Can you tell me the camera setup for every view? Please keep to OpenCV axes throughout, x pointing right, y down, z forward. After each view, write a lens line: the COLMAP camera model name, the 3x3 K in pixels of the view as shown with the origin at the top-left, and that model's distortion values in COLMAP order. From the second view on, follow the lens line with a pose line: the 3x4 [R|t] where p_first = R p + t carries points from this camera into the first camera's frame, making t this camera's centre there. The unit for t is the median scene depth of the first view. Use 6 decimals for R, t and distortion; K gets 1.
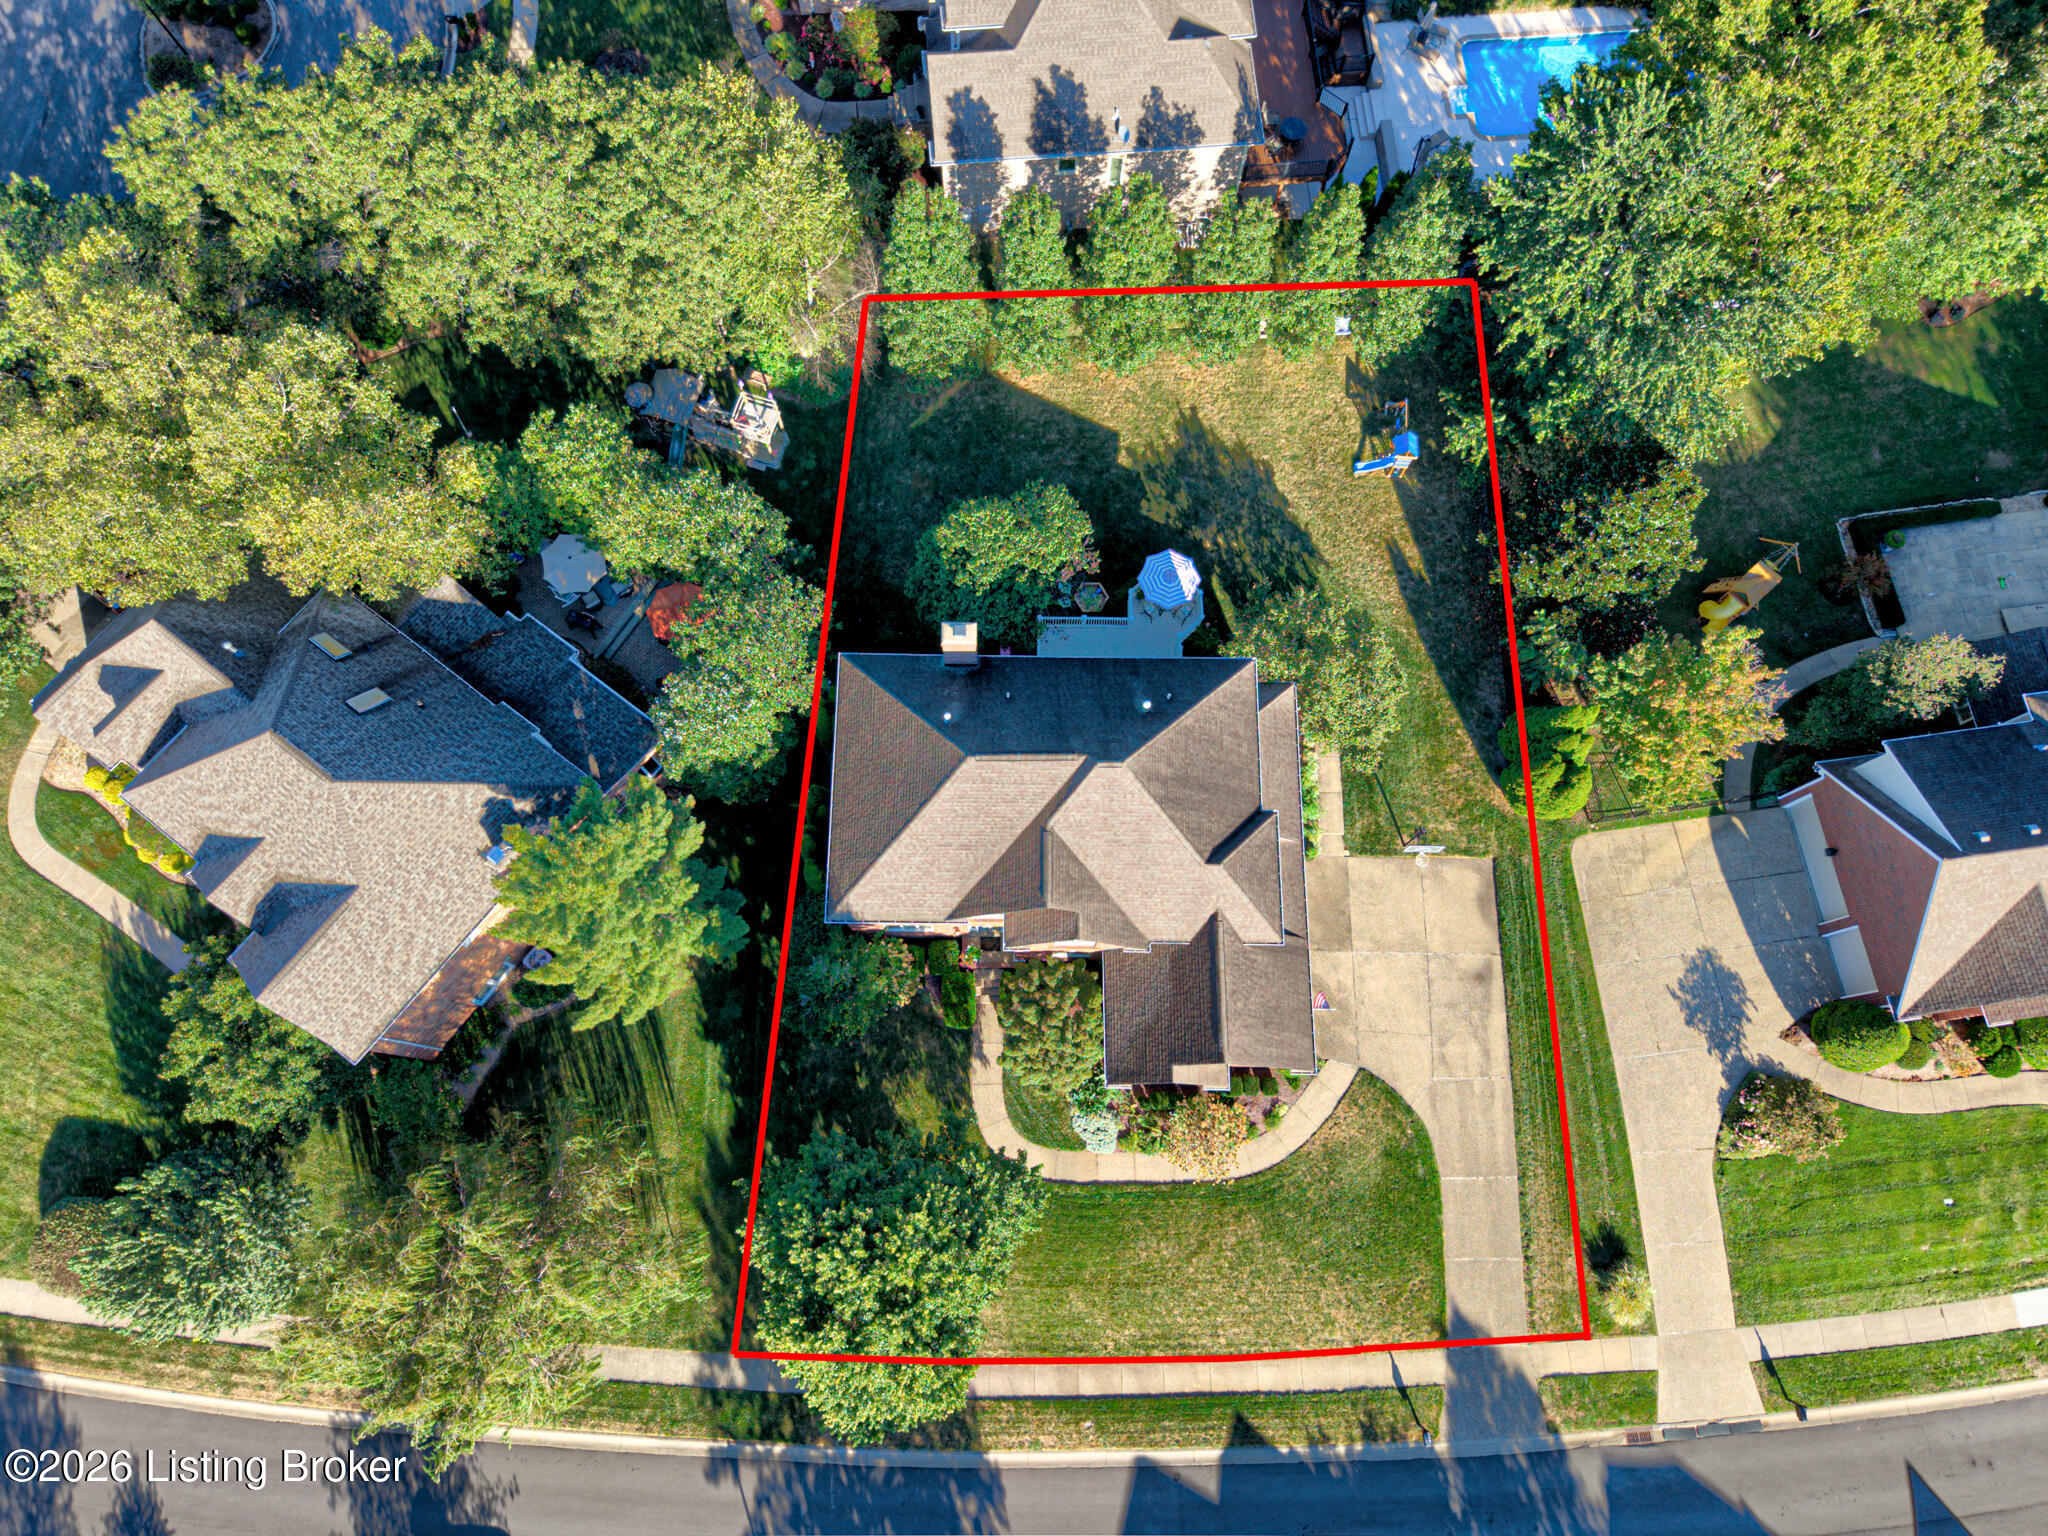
lens RADIAL K [[1384.5, 0, 1024.0], [0, 1384.5, 768.0], [0, 0, 1]] dist [0.125196, -0.186561]
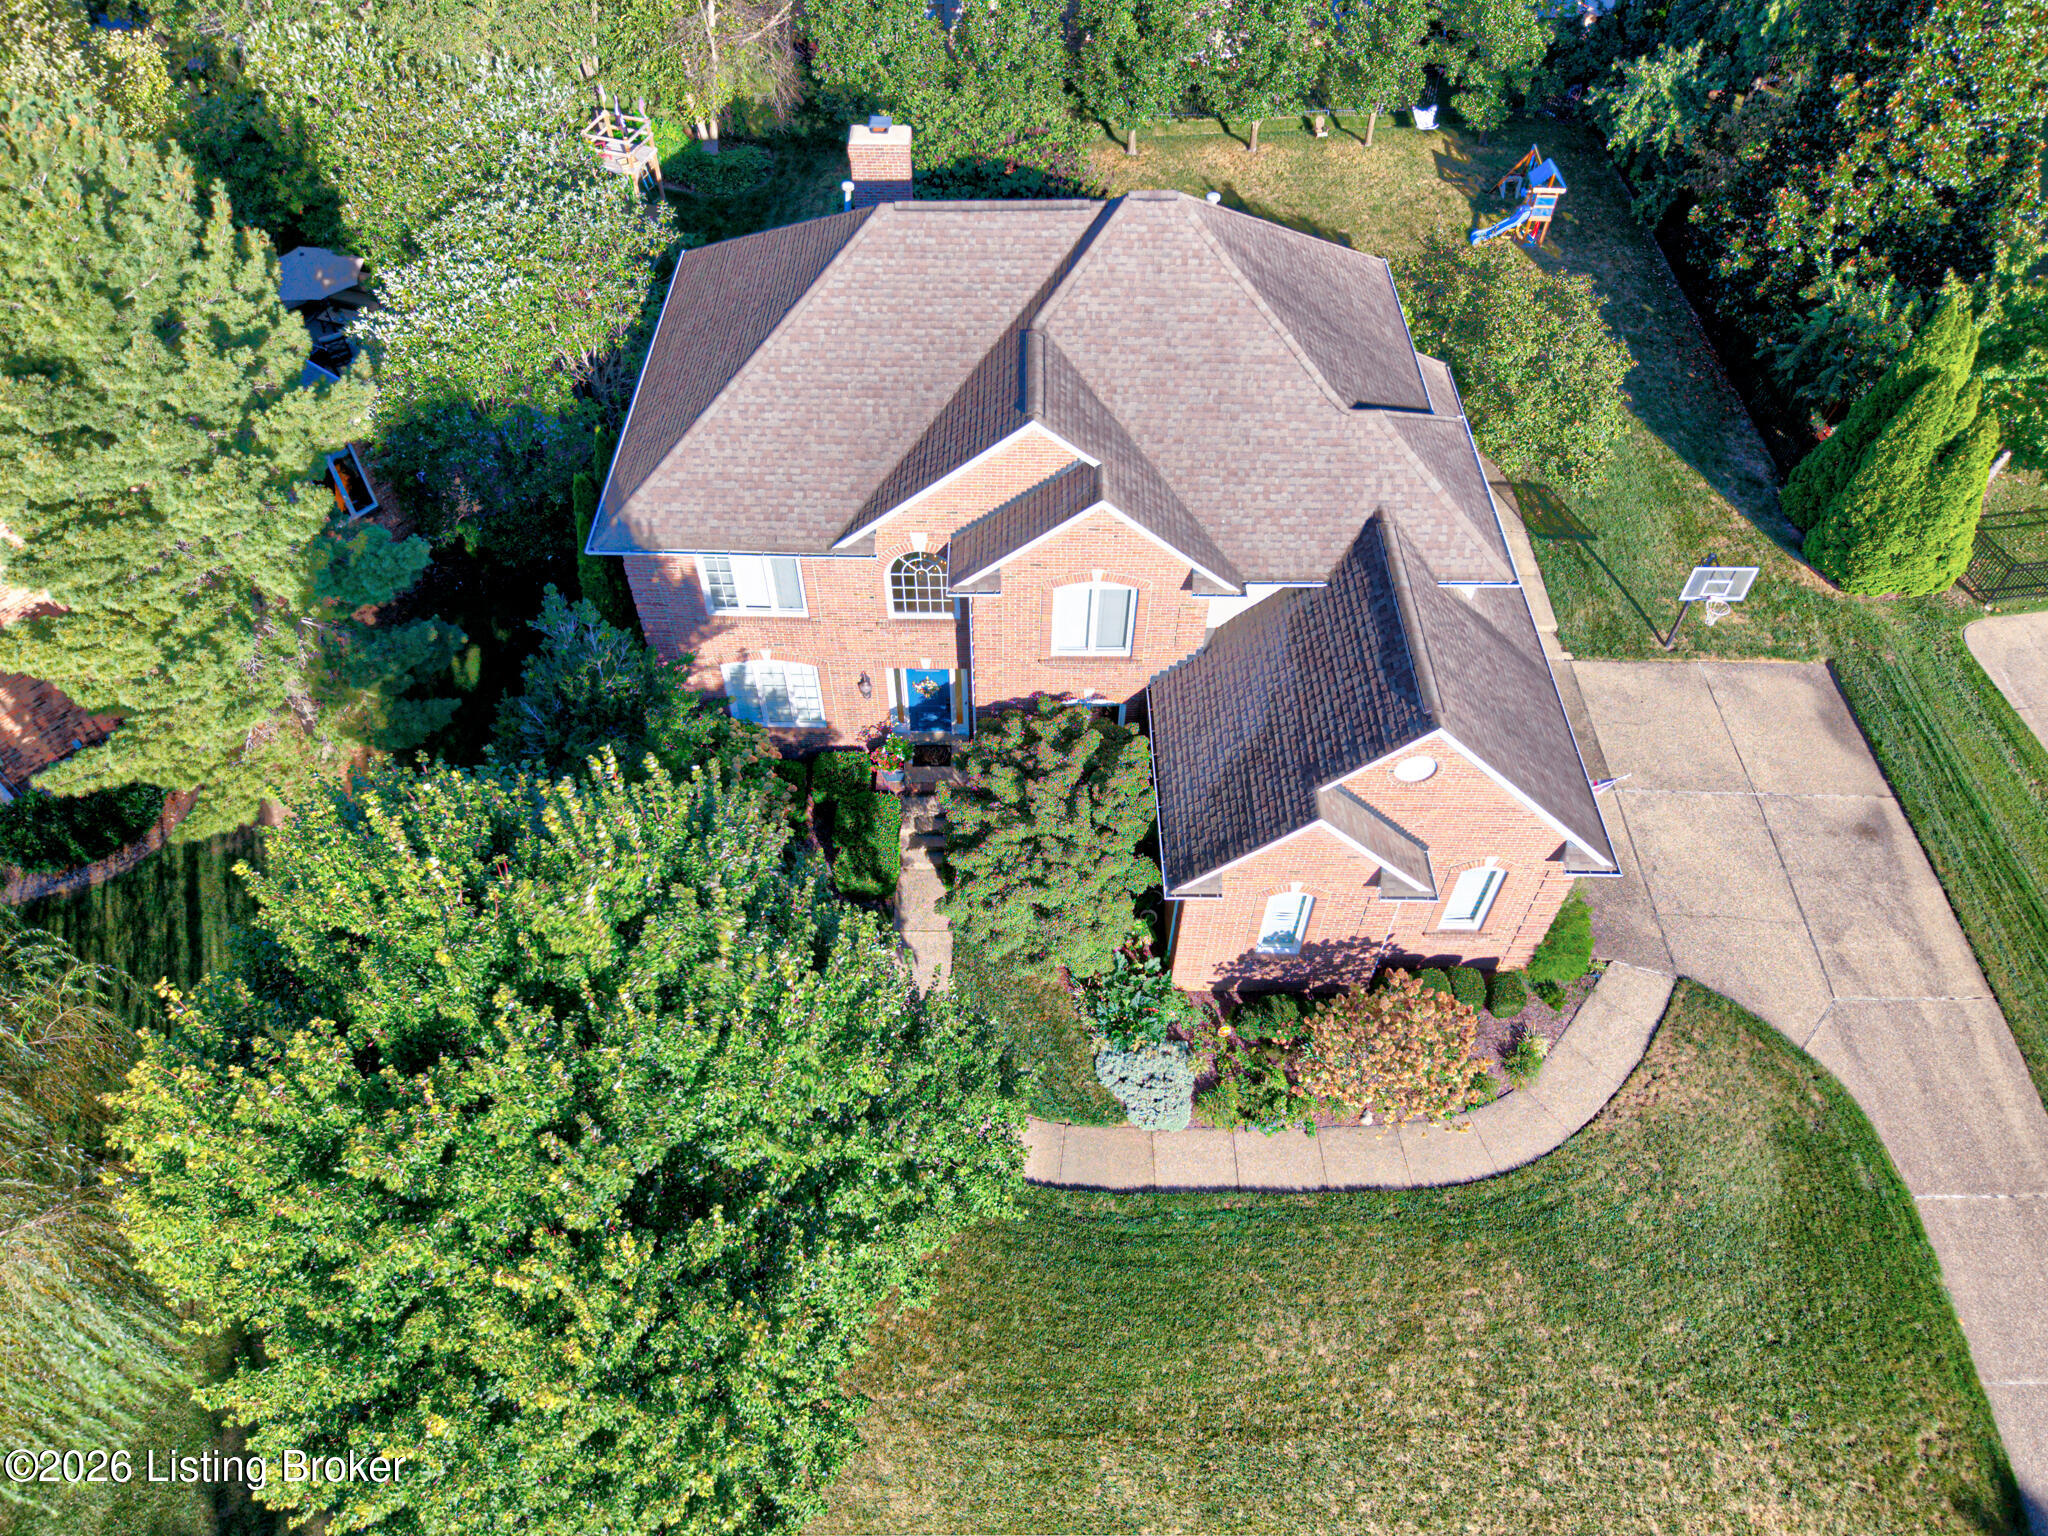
lens RADIAL K [[1351.0, 0, 1024.0], [0, 1351.0, 768.0], [0, 0, 1]] dist [0.046650, -0.025294]
pose [[0.999985, -0.005308, -0.001044, 0.011816], [0.004405, 0.910976, -0.412436, 0.350575], [0.003141, 0.412425, 0.910986, 0.545082]]
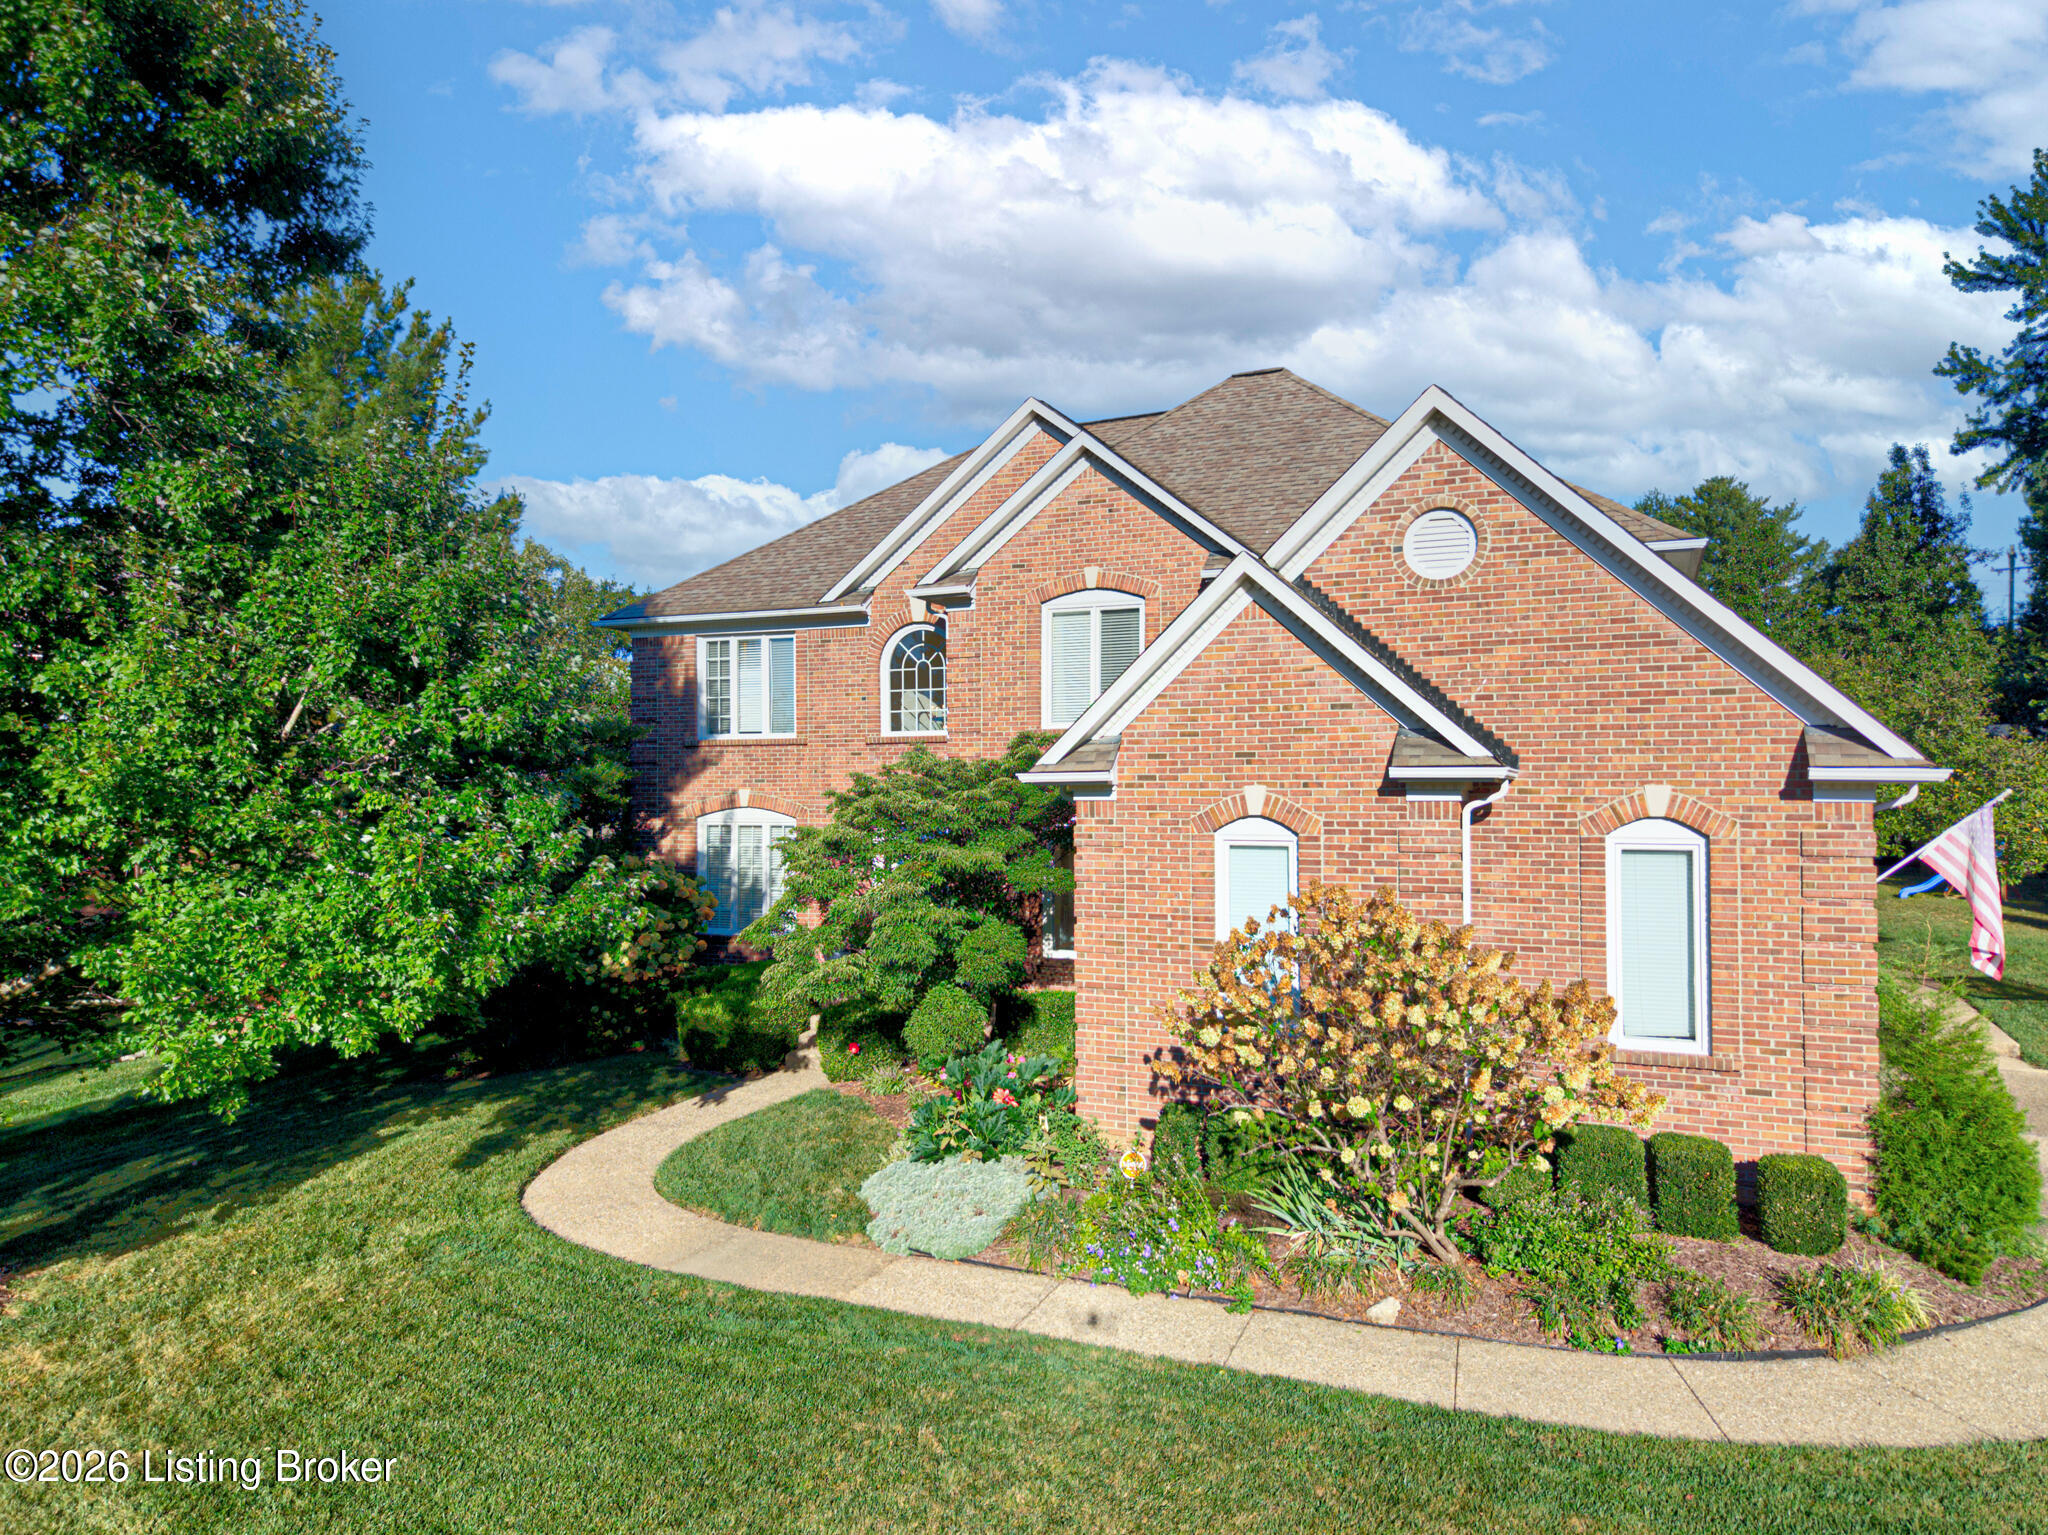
lens RADIAL K [[1334.5, 0, 1028.6], [0, 1334.5, 776.3], [0, 0, 1]] dist [0.220618, -0.322845]
pose [[0.918952, -0.019303, -0.393898, 0.153568], [-0.374738, 0.268473, -0.887409, 0.433262], [0.122880, 0.963094, 0.239480, 0.882428]]
